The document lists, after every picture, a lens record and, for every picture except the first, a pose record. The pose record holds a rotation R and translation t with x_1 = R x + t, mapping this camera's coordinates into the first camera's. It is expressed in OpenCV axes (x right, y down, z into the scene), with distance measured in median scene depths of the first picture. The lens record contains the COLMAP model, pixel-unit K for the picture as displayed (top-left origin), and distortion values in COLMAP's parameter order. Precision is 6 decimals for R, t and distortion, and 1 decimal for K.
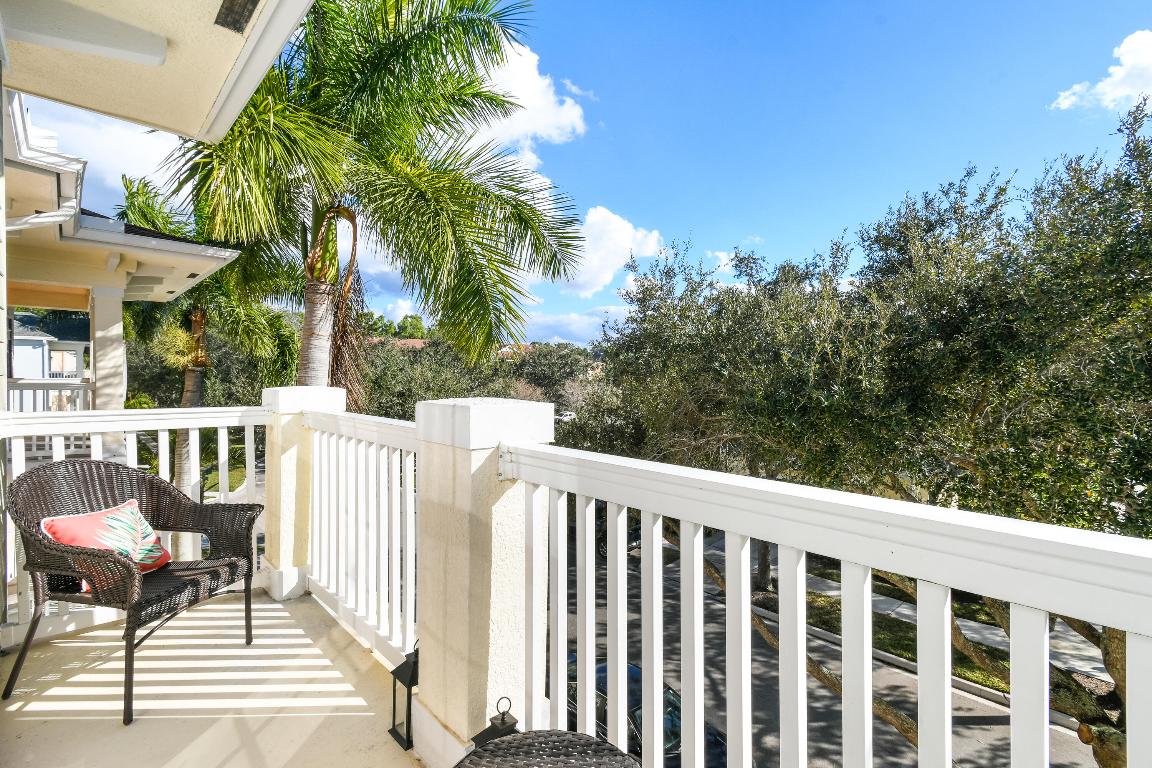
lens RADIAL K [[522.9, 0, 576.0], [0, 522.9, 384.0], [0, 0, 1]] dist [0.015539, 0.000088]
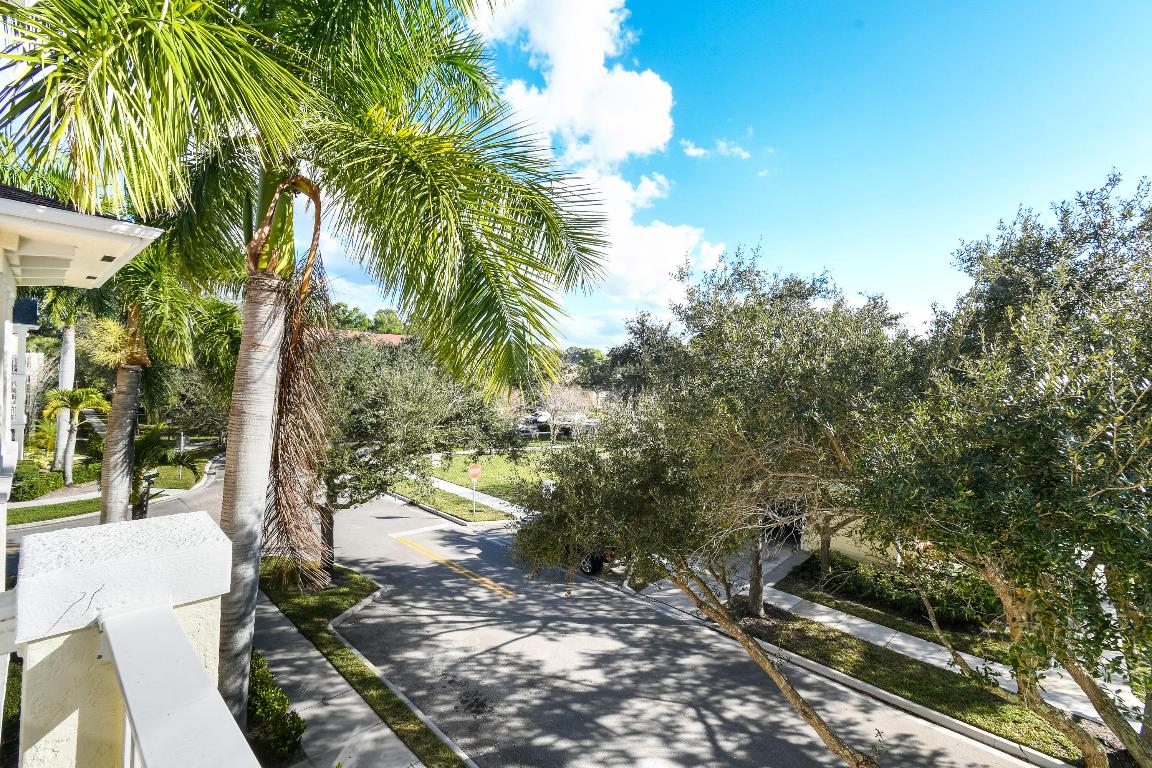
lens RADIAL K [[516.6, 0, 585.6], [0, 516.6, 380.8], [0, 0, 1]] dist [0.021303, -0.000227]
pose [[0.997449, 0.034997, 0.062217, -0.069303], [-0.034327, 0.999341, -0.011811, -0.046606], [-0.062589, 0.009645, 0.997993, 0.208263]]
